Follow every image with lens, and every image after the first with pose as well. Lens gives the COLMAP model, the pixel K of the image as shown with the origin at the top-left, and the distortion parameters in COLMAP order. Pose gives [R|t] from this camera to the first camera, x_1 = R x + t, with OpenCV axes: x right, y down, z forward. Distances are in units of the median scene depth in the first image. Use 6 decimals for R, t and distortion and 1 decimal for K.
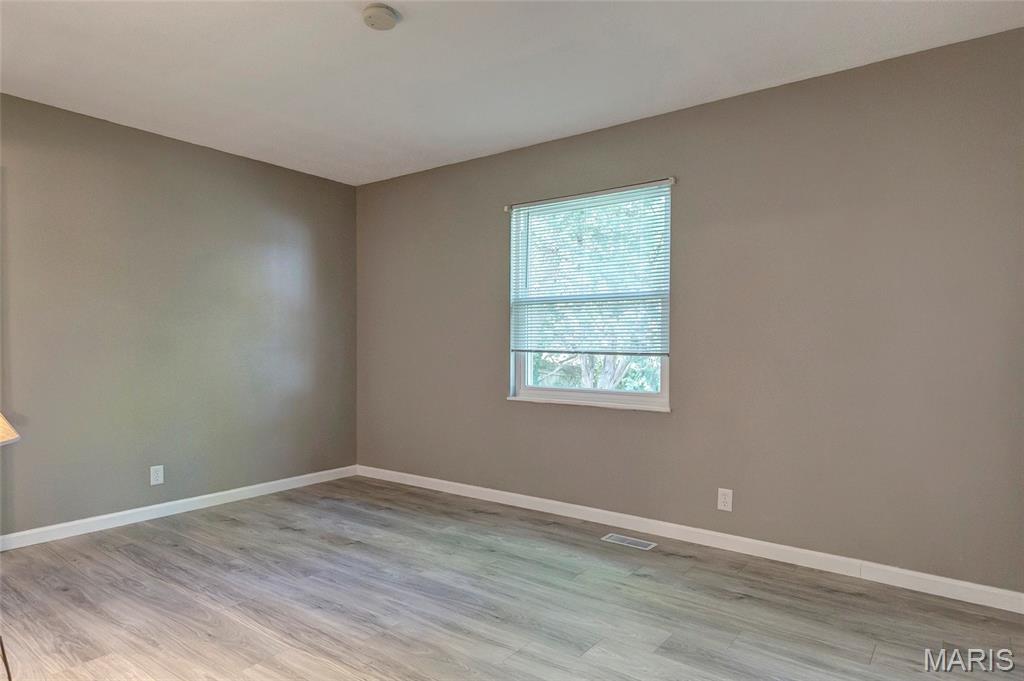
lens RADIAL K [[555.8, 0, 506.4], [0, 555.8, 344.5], [0, 0, 1]] dist [0.028805, -0.013859]
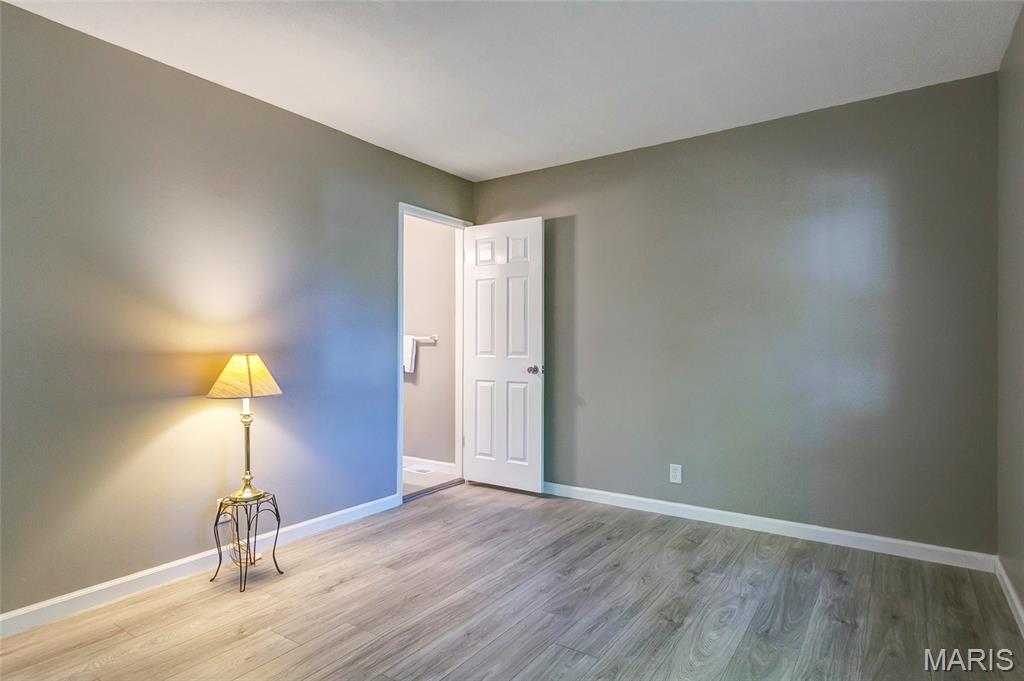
lens RADIAL K [[555.8, 0, 507.4], [0, 555.8, 341.1], [0, 0, 1]] dist [0.028805, -0.013859]
pose [[0.083416, -0.007247, -0.996488, 0.405785], [0.001867, 0.999973, -0.007116, -0.002166], [0.996513, -0.001267, 0.083427, 0.682770]]
